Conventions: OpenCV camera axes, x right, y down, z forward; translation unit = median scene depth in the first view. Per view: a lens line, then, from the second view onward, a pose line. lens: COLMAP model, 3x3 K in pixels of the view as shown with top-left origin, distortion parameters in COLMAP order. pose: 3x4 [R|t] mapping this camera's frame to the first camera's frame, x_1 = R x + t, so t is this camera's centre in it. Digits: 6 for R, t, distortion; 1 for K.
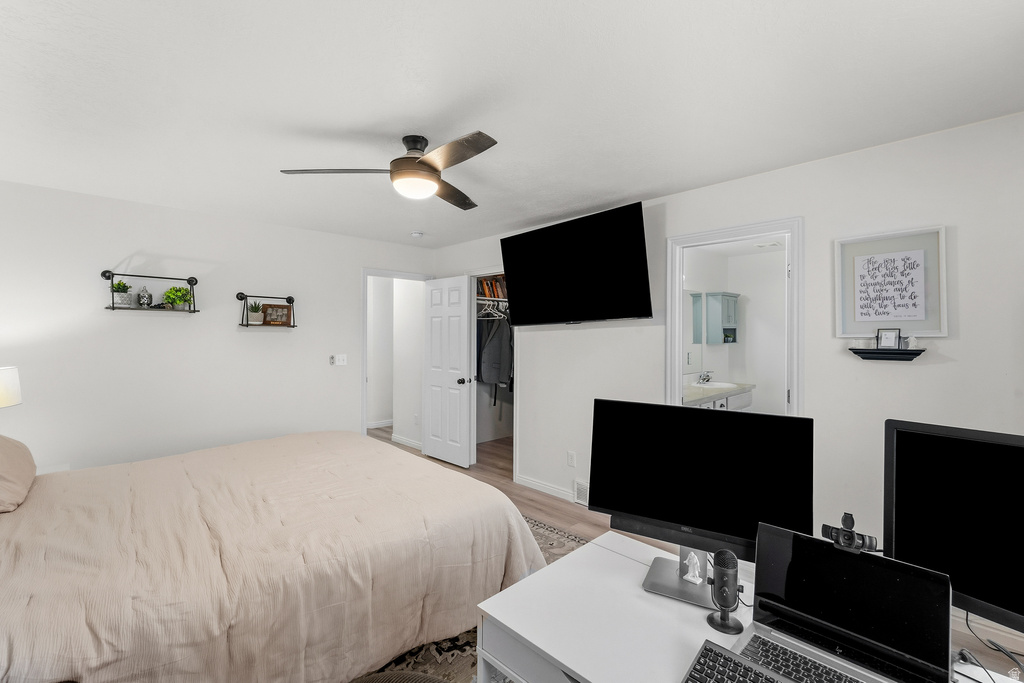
lens RADIAL K [[444.9, 0, 507.0], [0, 444.9, 337.4], [0, 0, 1]] dist [0.002957, 0.000413]
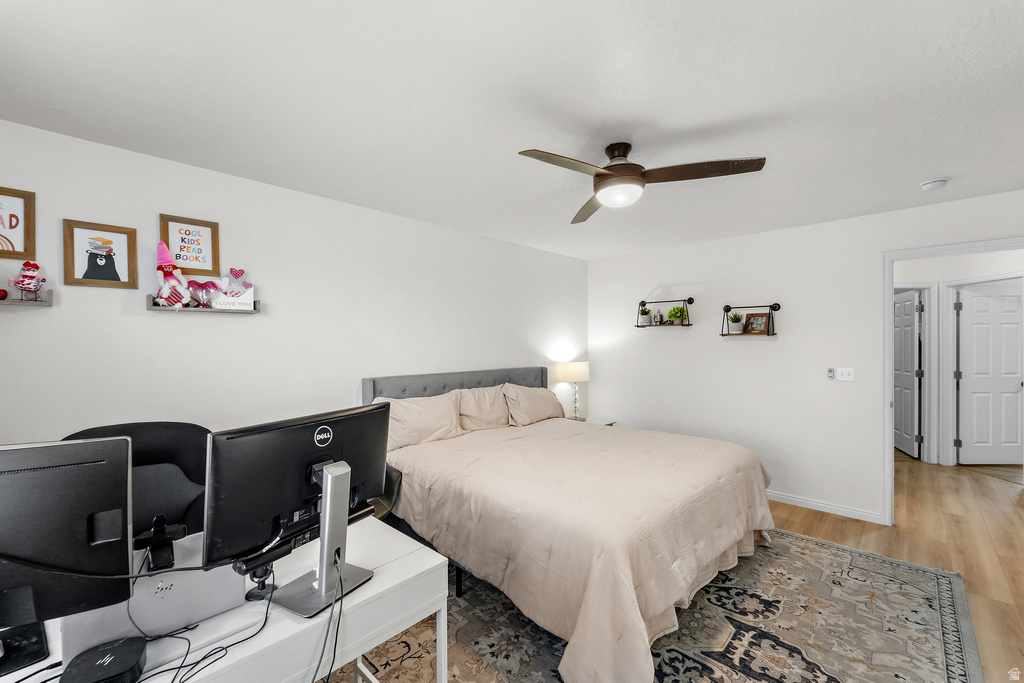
lens RADIAL K [[420.3, 0, 508.5], [0, 420.3, 345.7], [0, 0, 1]] dist [-0.001791, -0.000842]
pose [[0.032080, 0.004378, -0.999476, 0.505783], [-0.001427, 0.999990, 0.004335, -0.004960], [0.999484, 0.001288, 0.032086, 0.501283]]
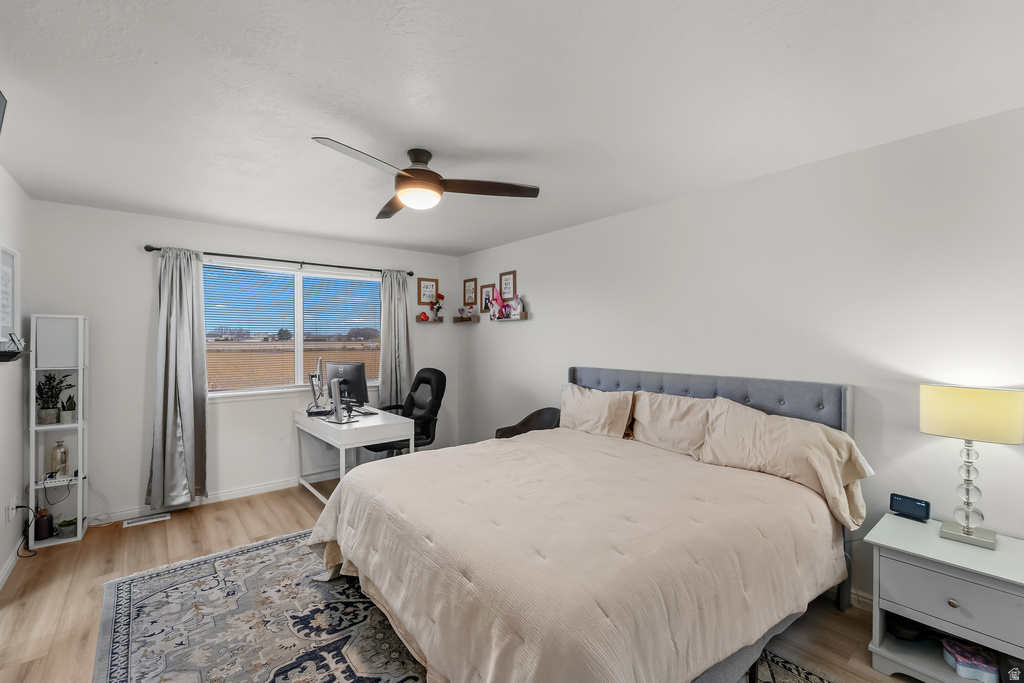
lens RADIAL K [[444.9, 0, 507.0], [0, 444.9, 337.4], [0, 0, 1]] dist [0.002957, 0.000413]
pose [[-0.995803, -0.001872, 0.091503, -0.353200], [-0.001560, 0.999993, 0.003484, -0.010401], [-0.091509, 0.003327, -0.995799, 1.411181]]
